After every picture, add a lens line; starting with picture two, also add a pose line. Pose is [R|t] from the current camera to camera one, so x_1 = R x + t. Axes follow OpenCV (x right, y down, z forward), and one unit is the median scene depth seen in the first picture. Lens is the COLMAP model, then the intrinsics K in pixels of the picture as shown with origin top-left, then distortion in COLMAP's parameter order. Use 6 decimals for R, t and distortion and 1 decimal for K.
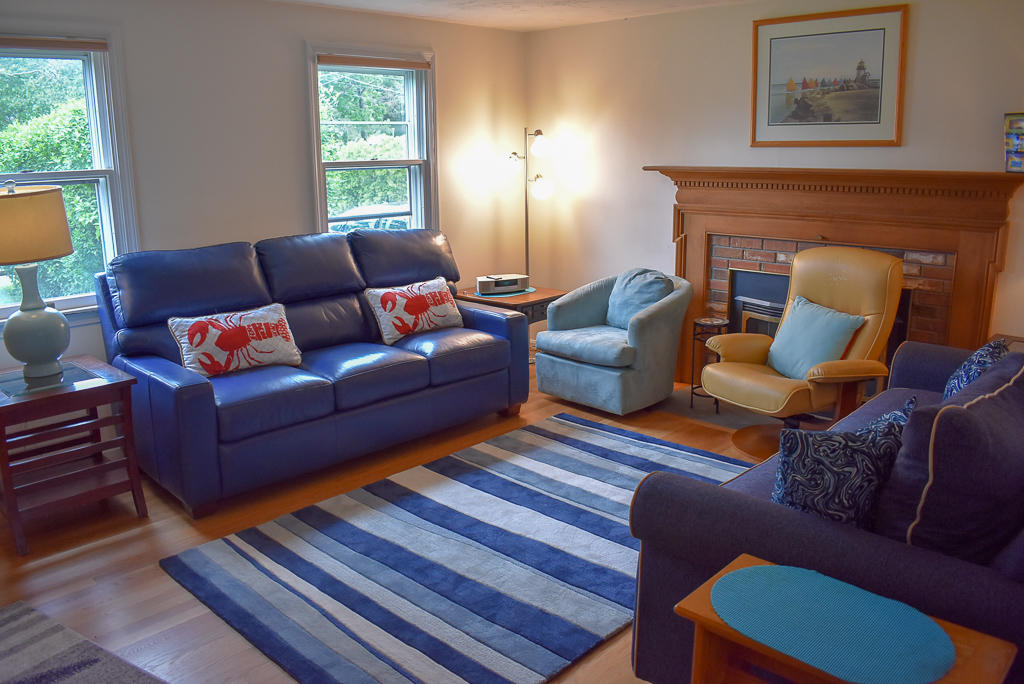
lens RADIAL K [[805.4, 0, 507.2], [0, 805.4, 337.0], [0, 0, 1]] dist [-0.086135, -0.003900]
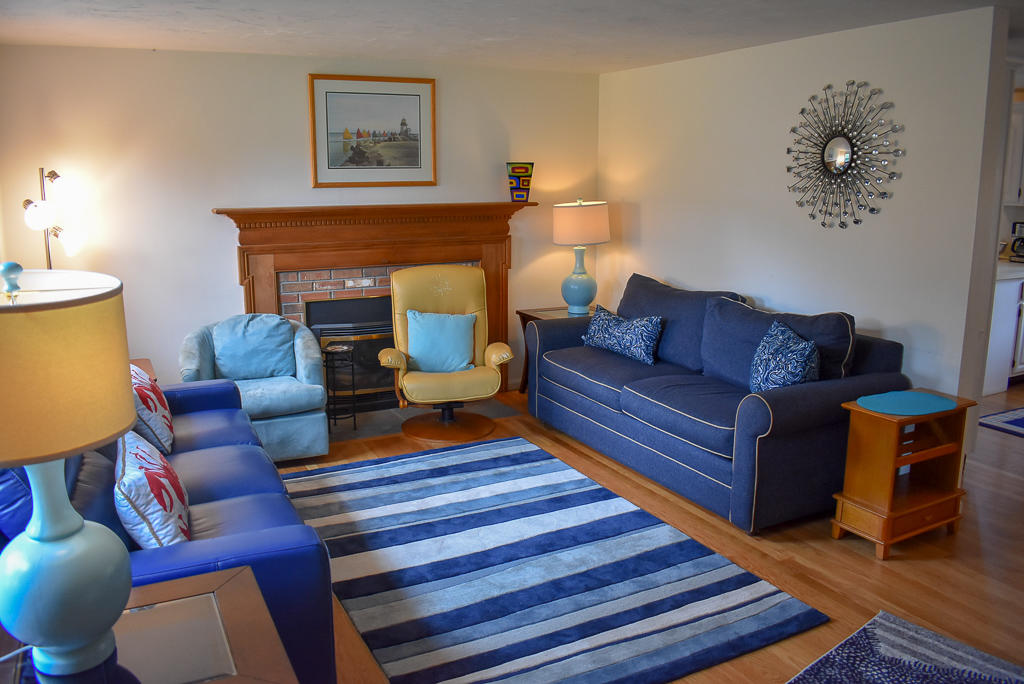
lens RADIAL K [[805.4, 0, 507.2], [0, 805.4, 337.0], [0, 0, 1]] dist [-0.086135, -0.003900]
pose [[0.328972, -0.175868, 0.927819, -0.726446], [0.210249, 0.971485, 0.109597, -0.114000], [-0.920637, 0.159019, 0.356568, 0.431761]]
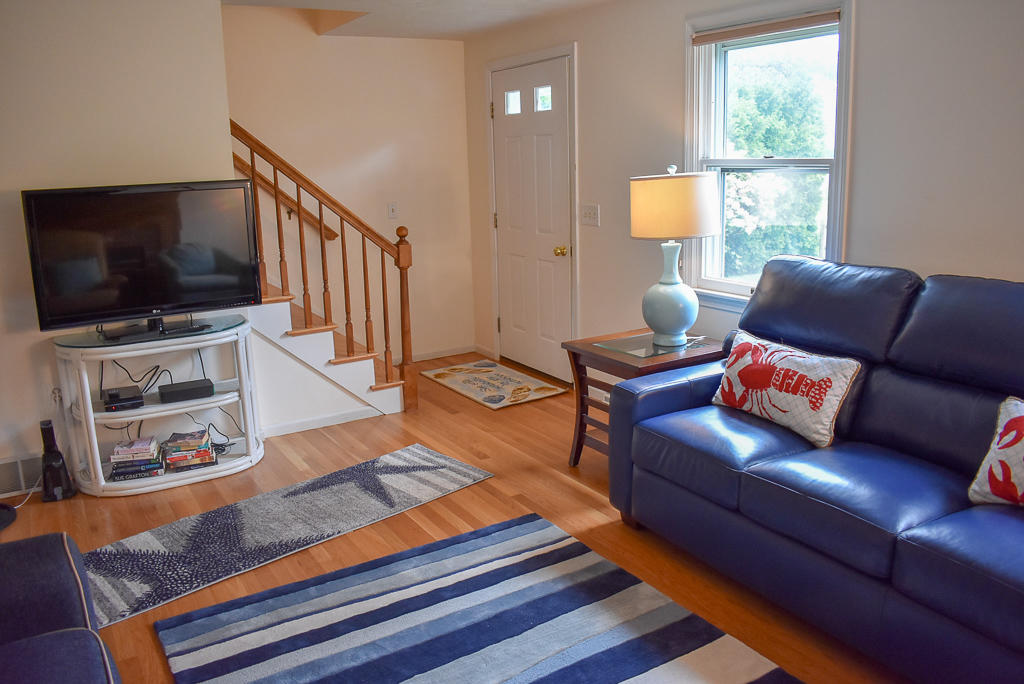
lens RADIAL K [[805.4, 0, 507.2], [0, 805.4, 337.0], [0, 0, 1]] dist [-0.086135, -0.003900]
pose [[-0.276238, 0.228055, -0.933640, 0.404366], [-0.185770, 0.940450, 0.284682, -0.187000], [0.942965, 0.252082, -0.217422, 0.800547]]
